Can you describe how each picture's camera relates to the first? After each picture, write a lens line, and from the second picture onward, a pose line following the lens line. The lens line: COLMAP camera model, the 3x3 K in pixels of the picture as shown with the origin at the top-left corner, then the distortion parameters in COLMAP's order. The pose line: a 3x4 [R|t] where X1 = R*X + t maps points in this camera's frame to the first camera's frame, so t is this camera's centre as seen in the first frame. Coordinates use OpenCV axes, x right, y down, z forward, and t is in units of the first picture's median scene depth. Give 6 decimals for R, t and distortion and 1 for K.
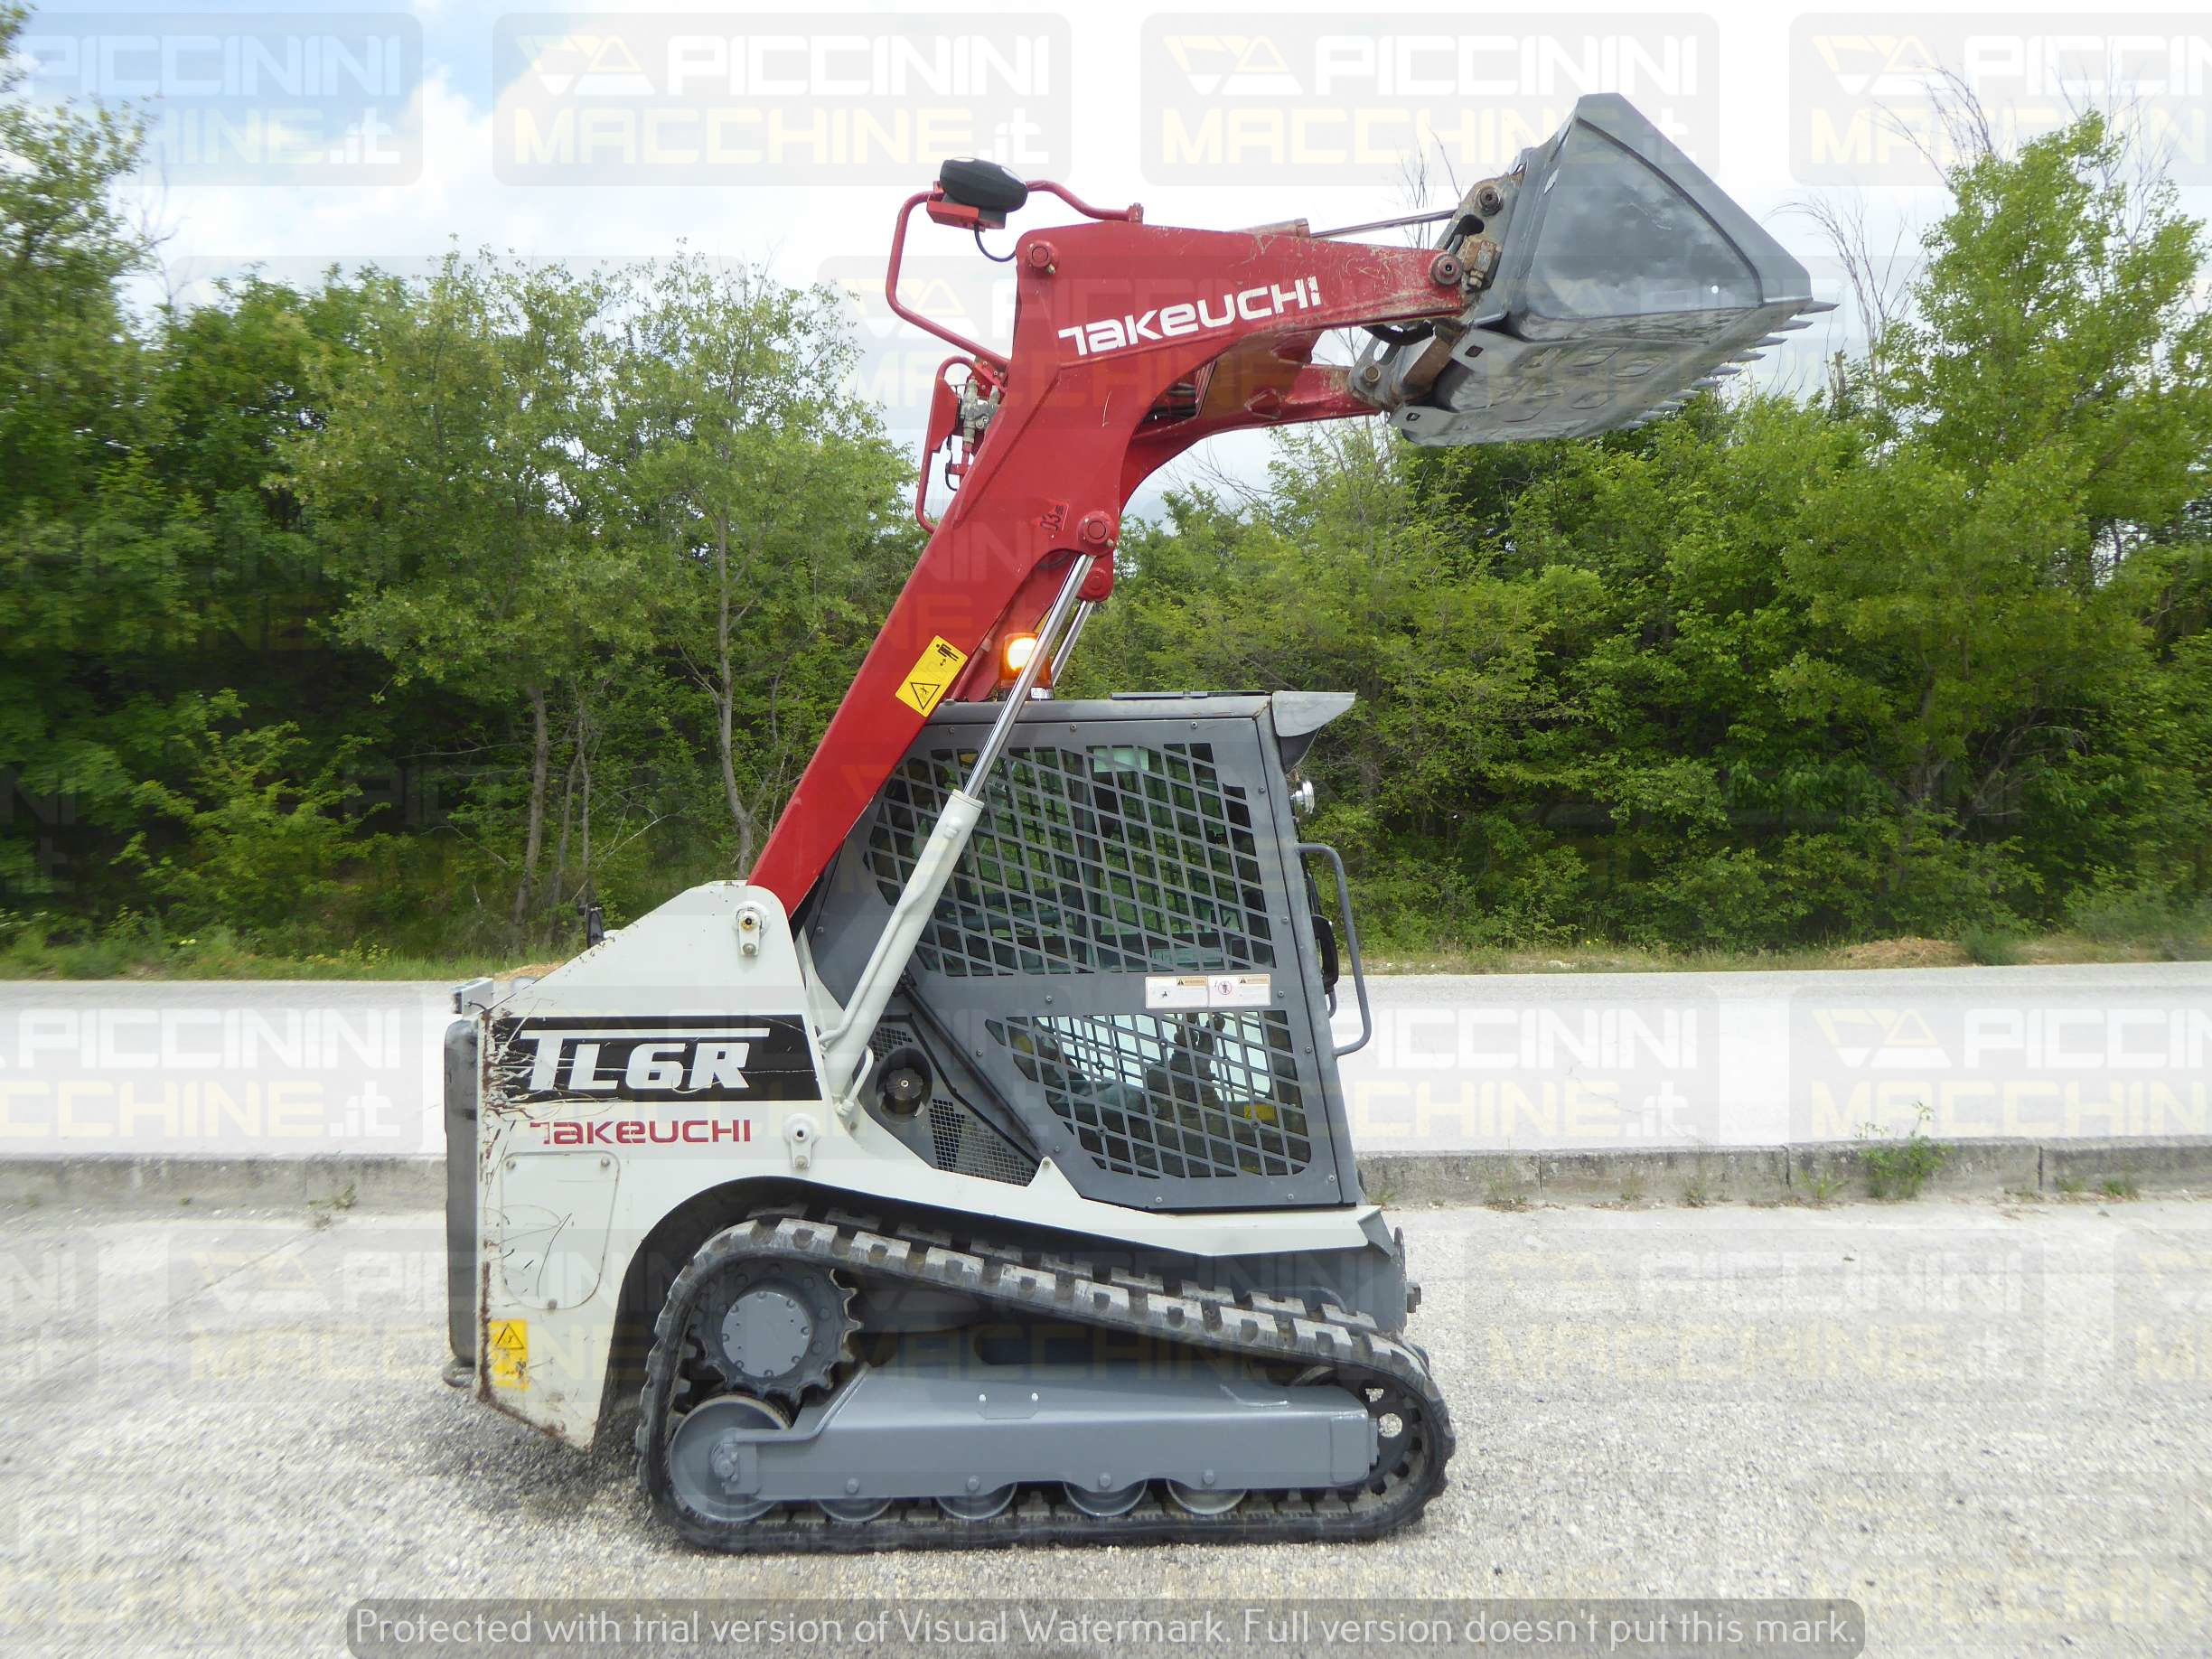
lens RADIAL K [[1739.5, 0, 1151.8], [0, 1739.5, 830.9], [0, 0, 1]] dist [-0.011540, -0.000788]
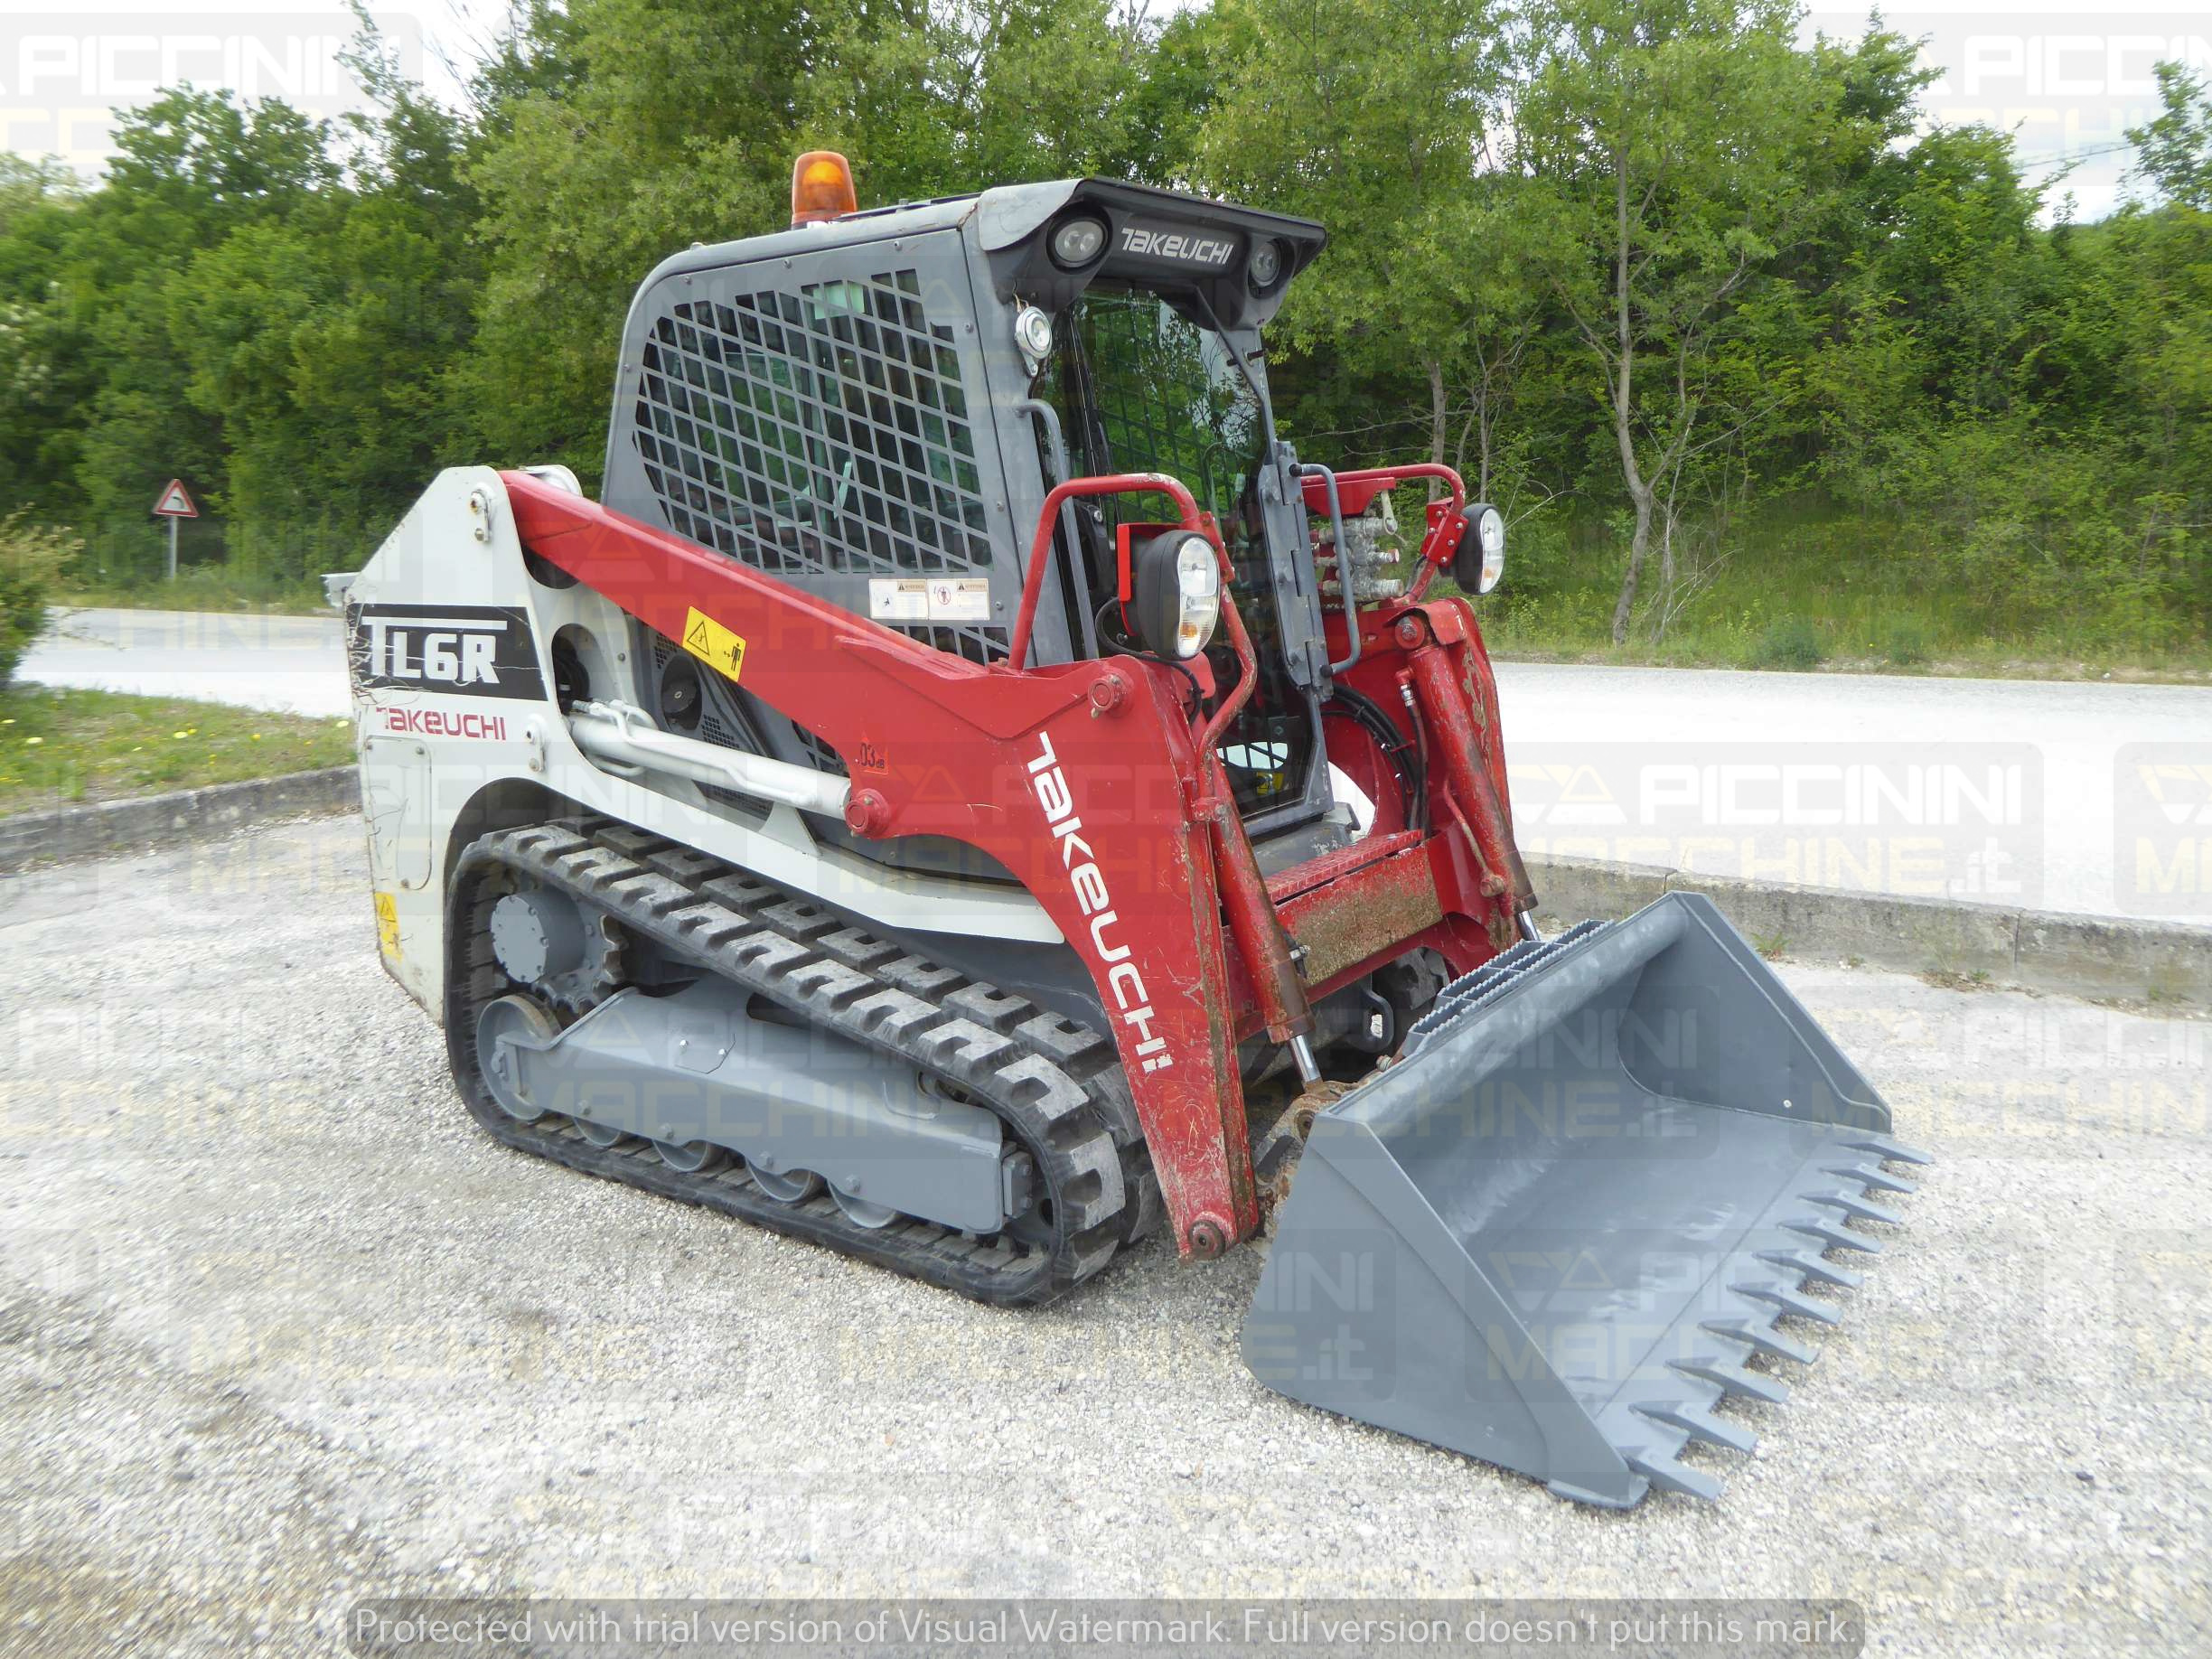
lens RADIAL K [[1739.5, 0, 1151.8], [0, 1739.5, 830.9], [0, 0, 1]] dist [-0.011540, -0.000788]
pose [[0.793917, 0.102200, -0.599375, 0.622636], [0.000707, 0.985617, 0.168995, 0.066264], [0.608025, -0.134592, 0.782426, 0.459163]]
